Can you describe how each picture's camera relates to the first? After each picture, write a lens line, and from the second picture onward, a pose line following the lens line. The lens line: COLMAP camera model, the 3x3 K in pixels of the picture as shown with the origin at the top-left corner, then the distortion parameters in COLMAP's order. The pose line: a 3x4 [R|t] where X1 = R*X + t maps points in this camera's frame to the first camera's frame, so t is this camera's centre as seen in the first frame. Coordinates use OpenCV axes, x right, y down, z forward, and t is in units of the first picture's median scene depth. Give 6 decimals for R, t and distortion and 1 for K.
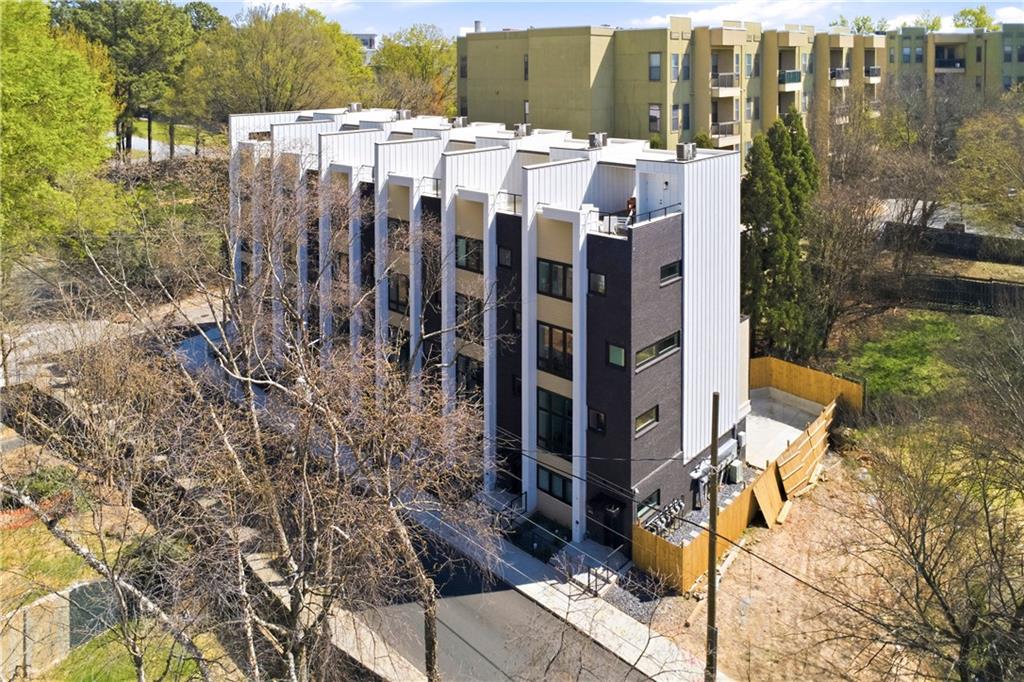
lens RADIAL K [[763.8, 0, 512.0], [0, 763.8, 341.0], [0, 0, 1]] dist [-0.102249, -0.003388]
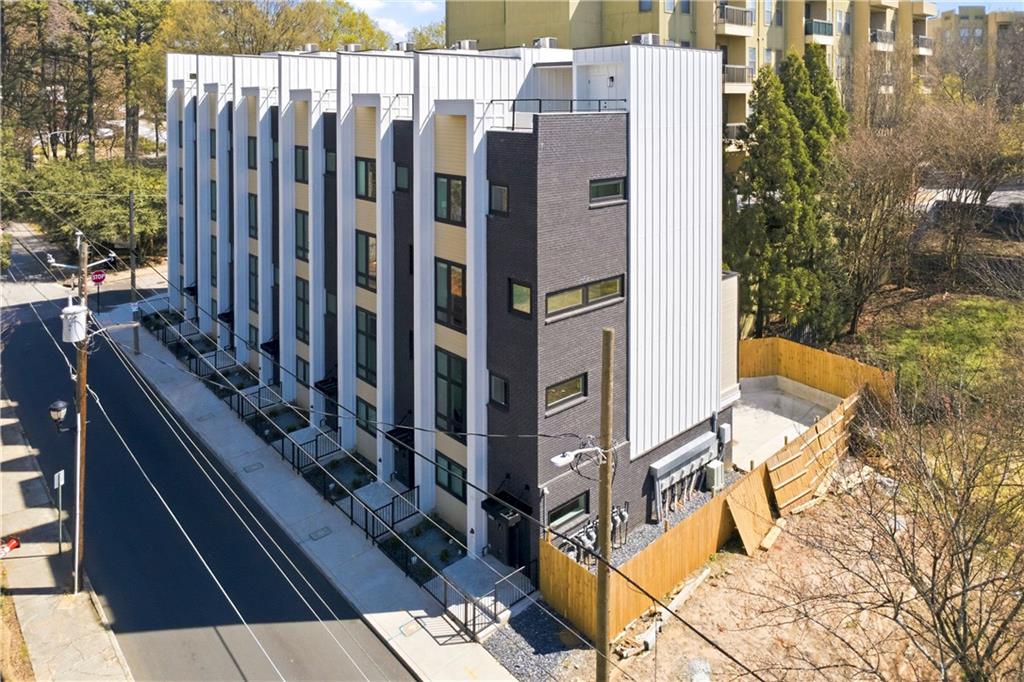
lens RADIAL K [[712.8, 0, 510.9], [0, 712.8, 321.4], [0, 0, 1]] dist [-0.072949, 0.002879]
pose [[0.995370, 0.029809, -0.091379, 0.171535], [-0.033970, 0.998440, -0.044321, 0.064041], [0.089915, 0.047220, 0.994829, 0.302662]]
